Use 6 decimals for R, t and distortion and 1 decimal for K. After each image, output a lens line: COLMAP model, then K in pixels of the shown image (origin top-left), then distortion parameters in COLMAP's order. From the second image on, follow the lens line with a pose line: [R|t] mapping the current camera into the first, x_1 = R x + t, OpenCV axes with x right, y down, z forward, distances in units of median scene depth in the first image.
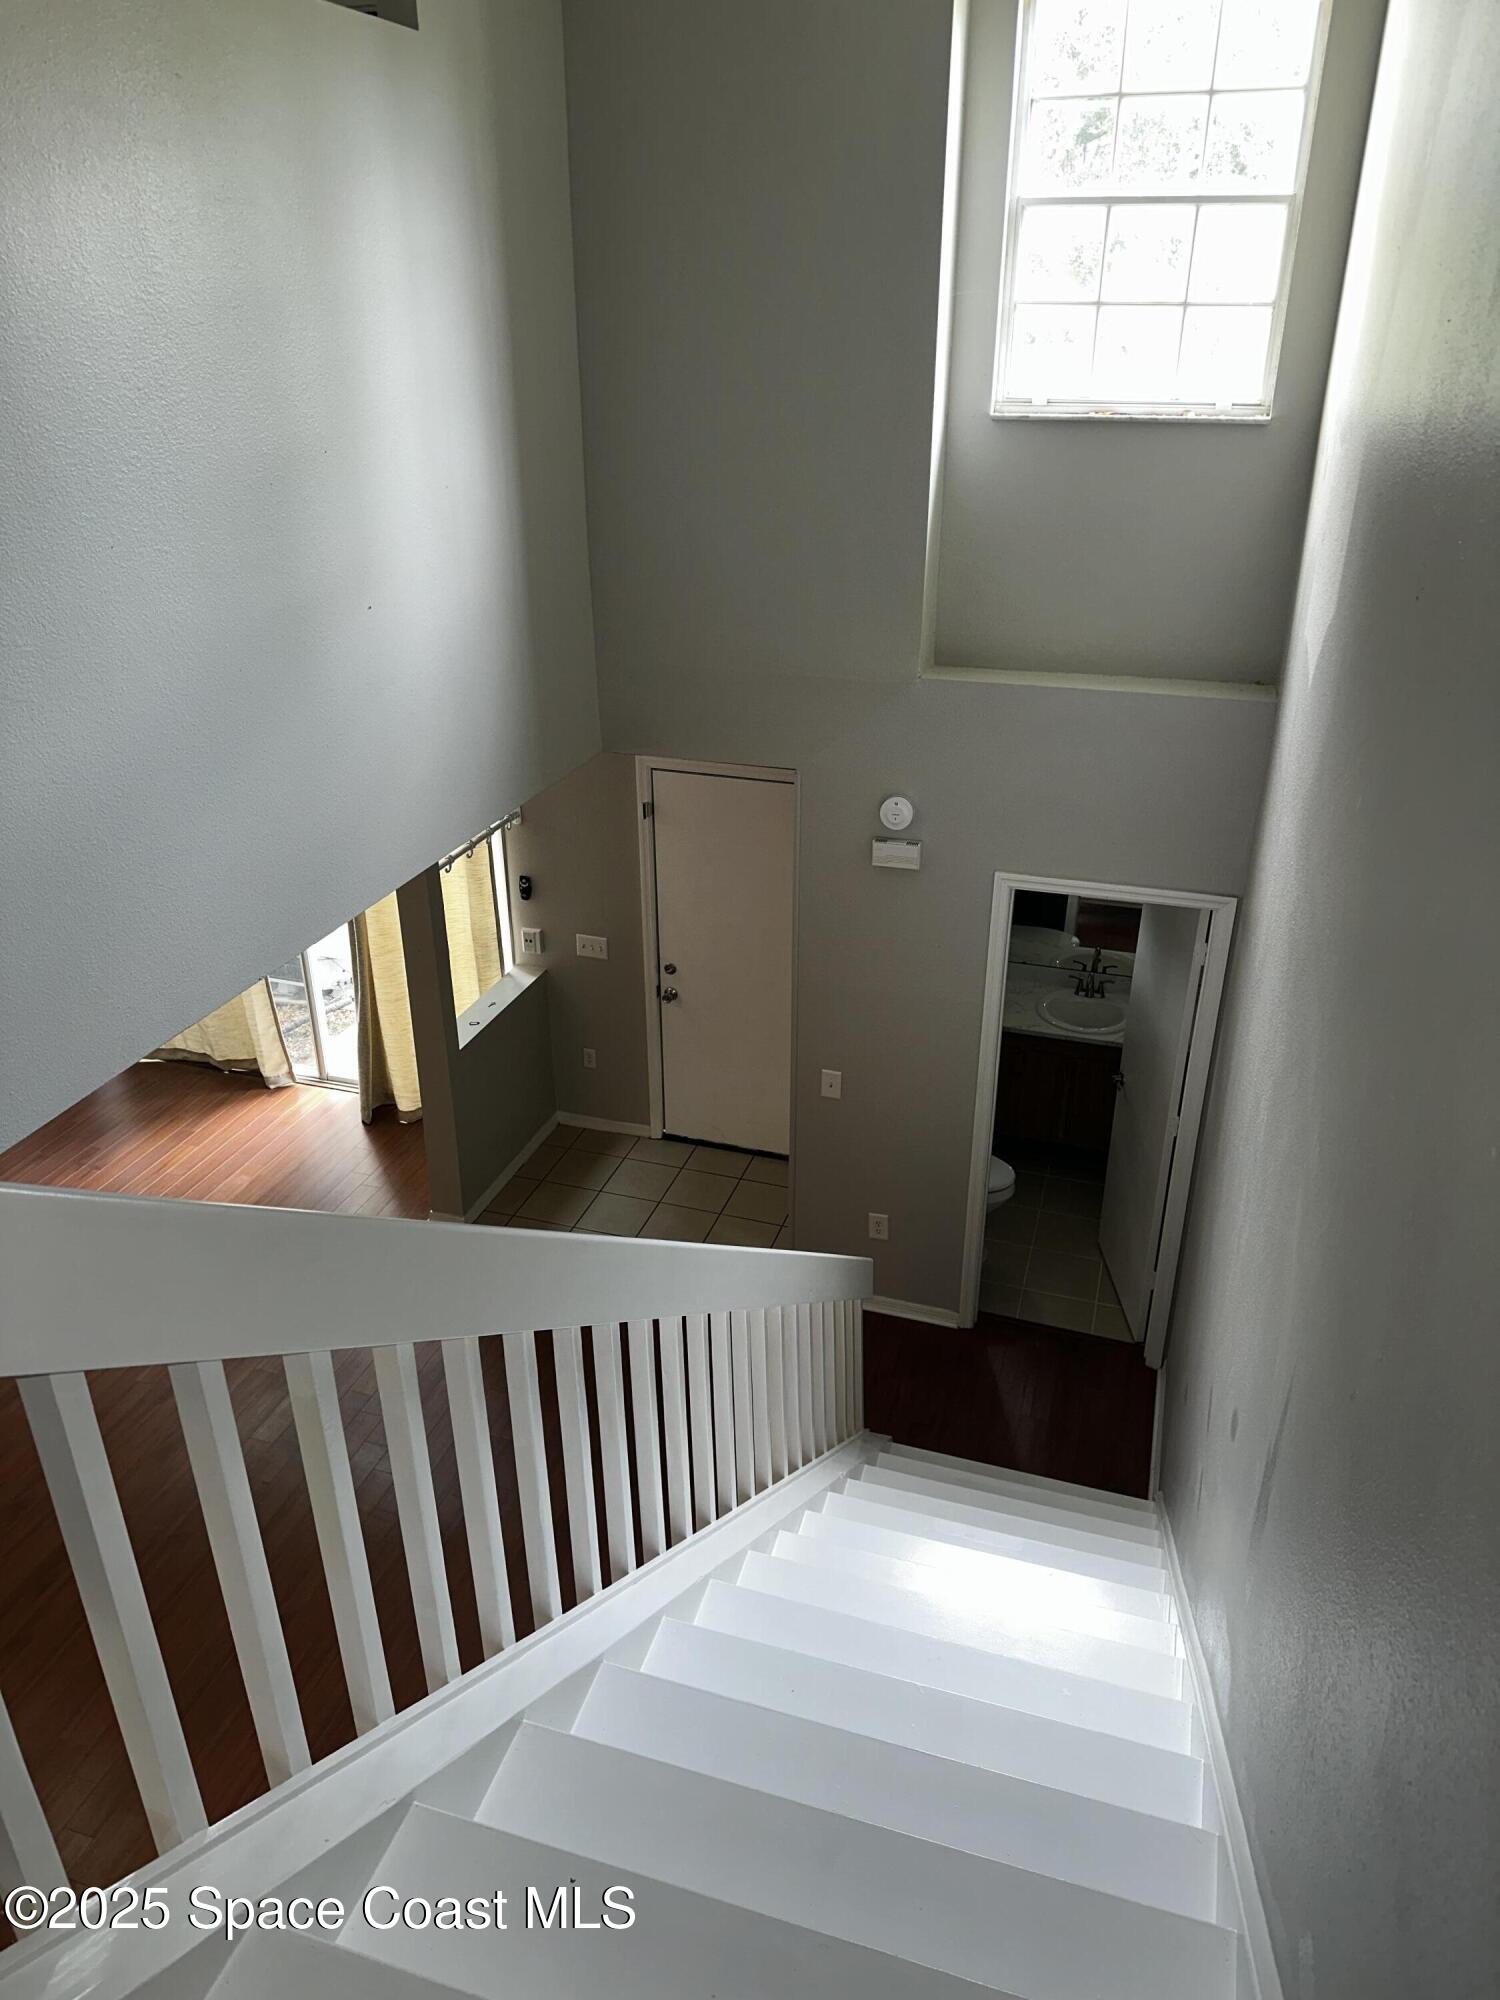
lens RADIAL K [[1415.3, 0, 750.0], [0, 1415.3, 1000.0], [0, 0, 1]] dist [0.000496, -0.002095]
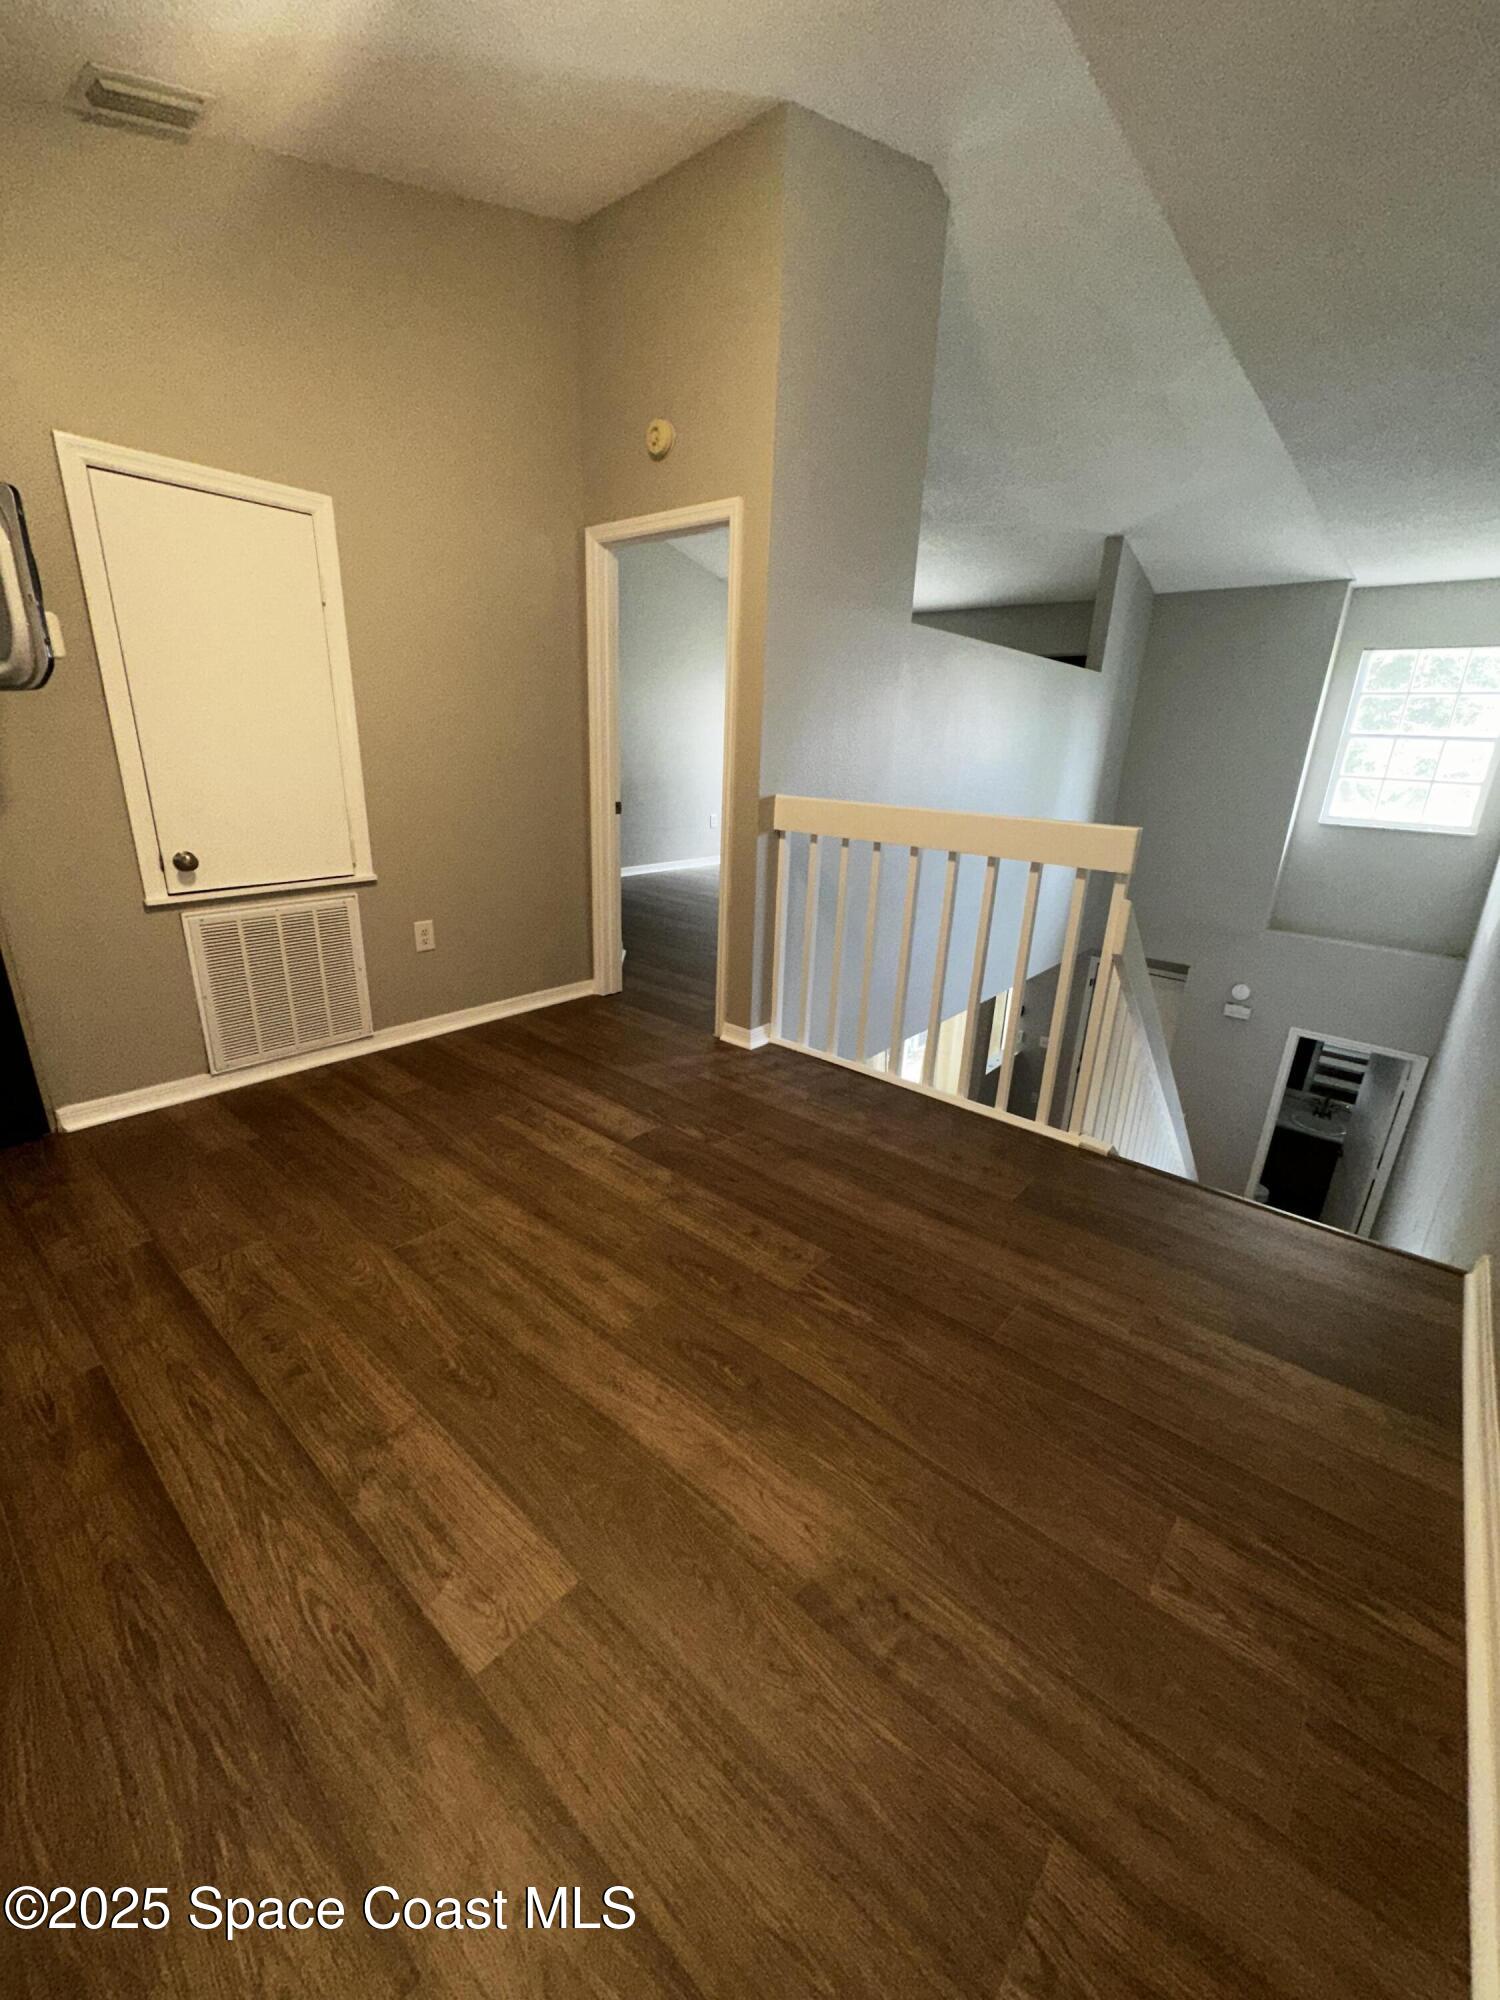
lens RADIAL K [[798.4, 0, 750.0], [0, 798.4, 1000.0], [0, 0, 1]] dist [-0.008569, -0.000050]
pose [[0.918276, 0.158369, -0.362888, -0.114705], [-0.210138, 0.971725, -0.107673, 0.135797], [0.335575, 0.175130, 0.925591, -0.299536]]
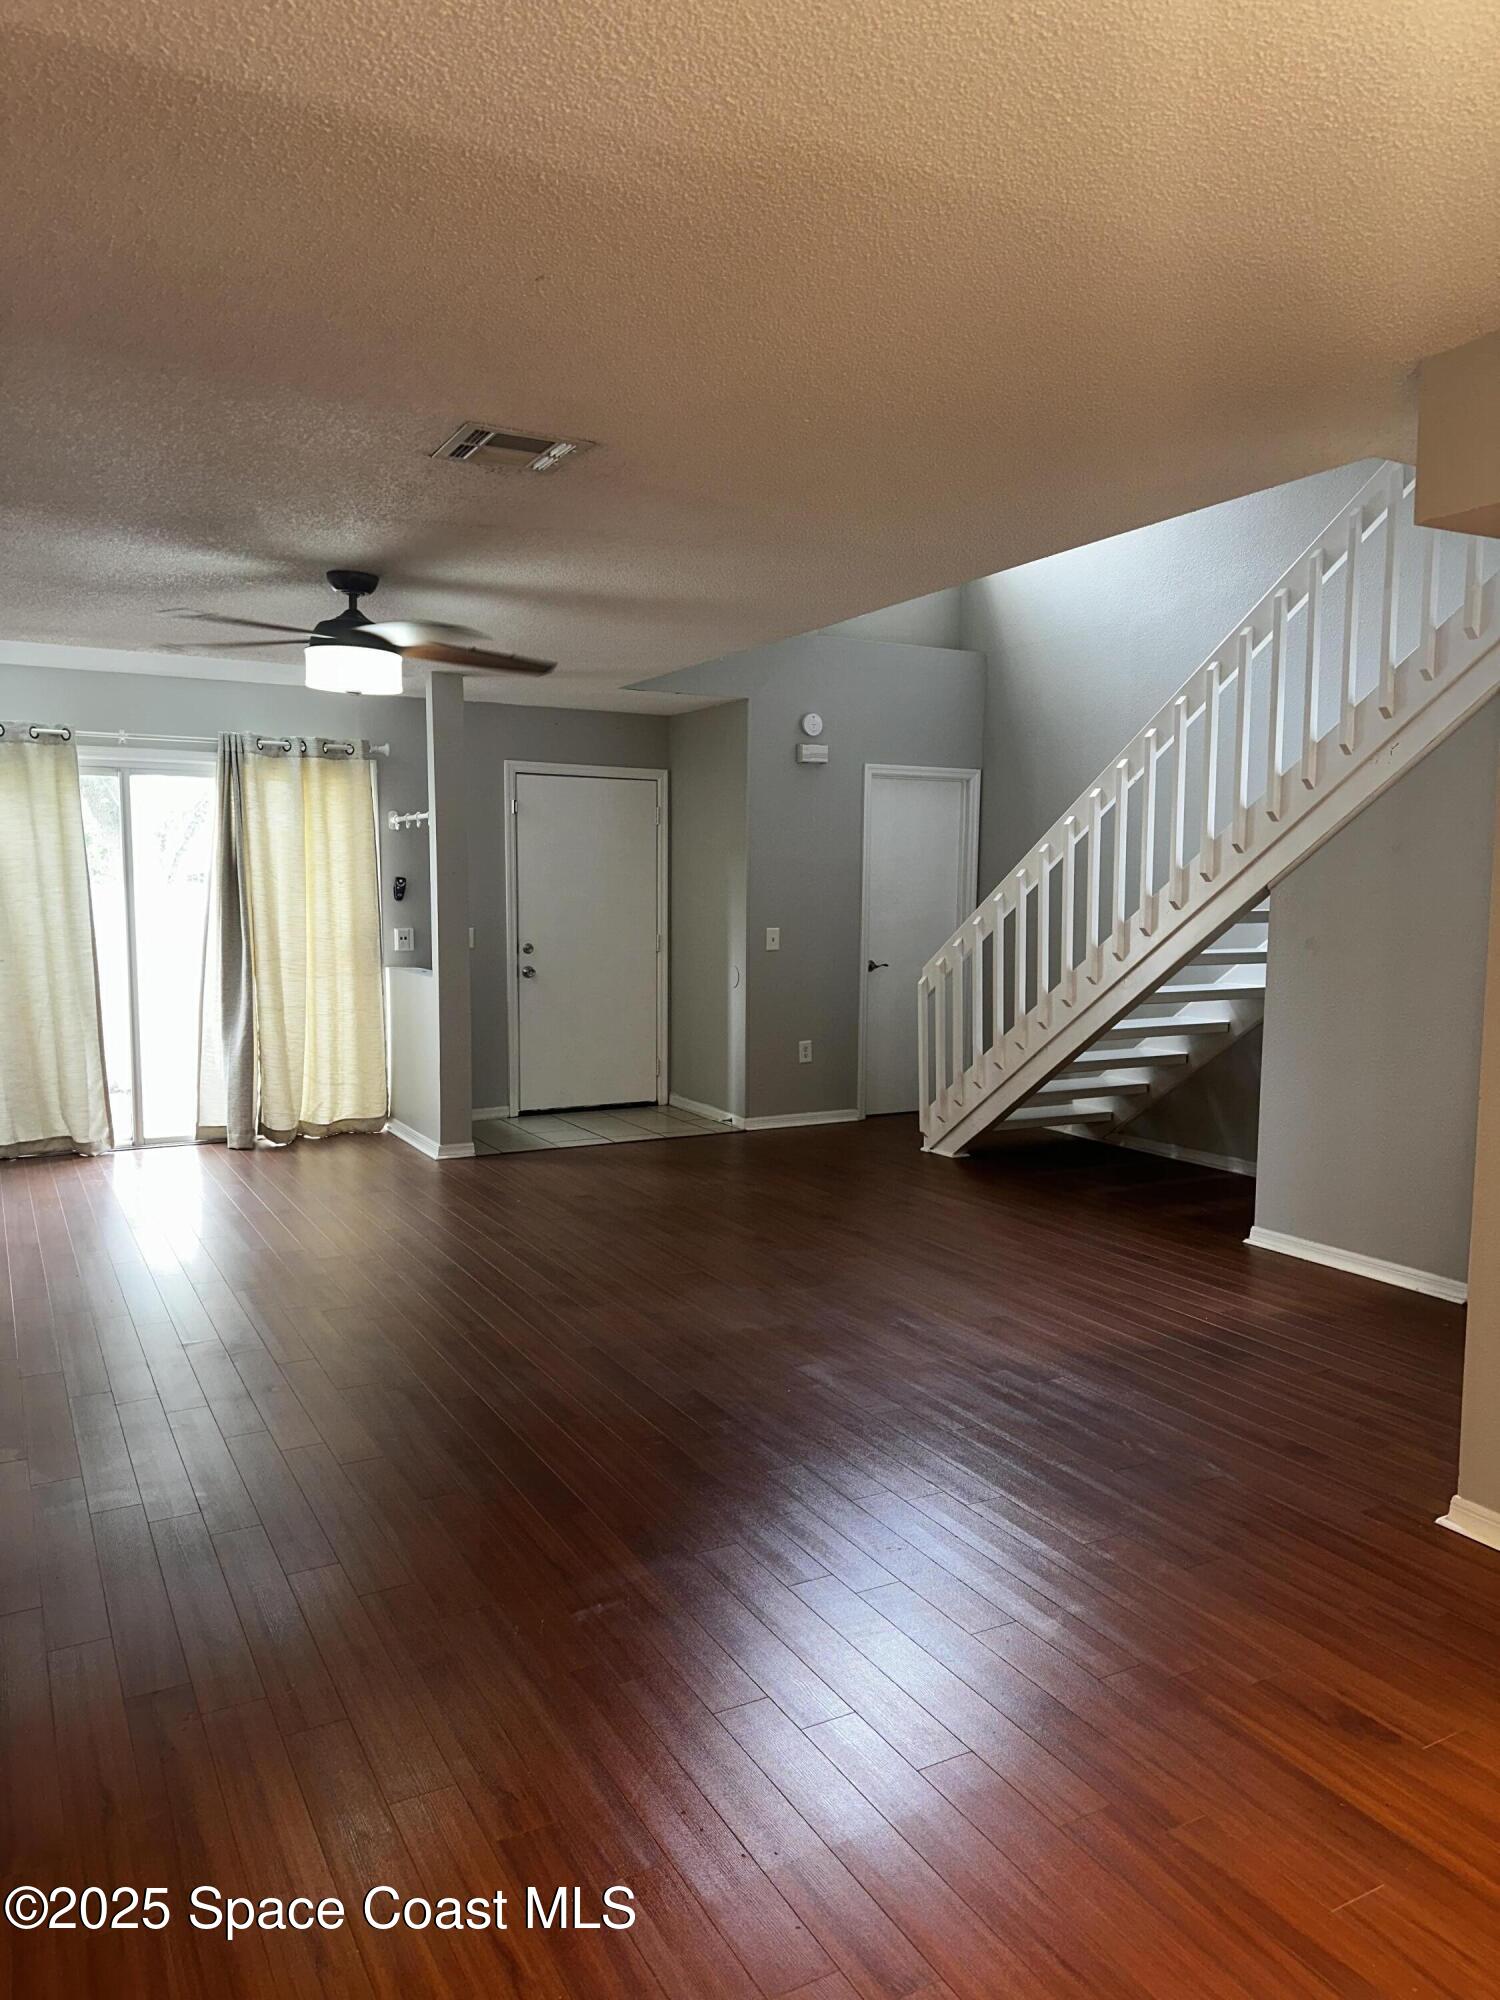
lens RADIAL K [[1415.3, 0, 750.0], [0, 1415.3, 1000.0], [0, 0, 1]] dist [0.000496, -0.002095]
pose [[0.693895, -0.056318, 0.717871, -0.856441], [0.312122, 0.921937, -0.229371, 0.382164], [-0.648914, 0.383223, 0.657306, 0.127862]]
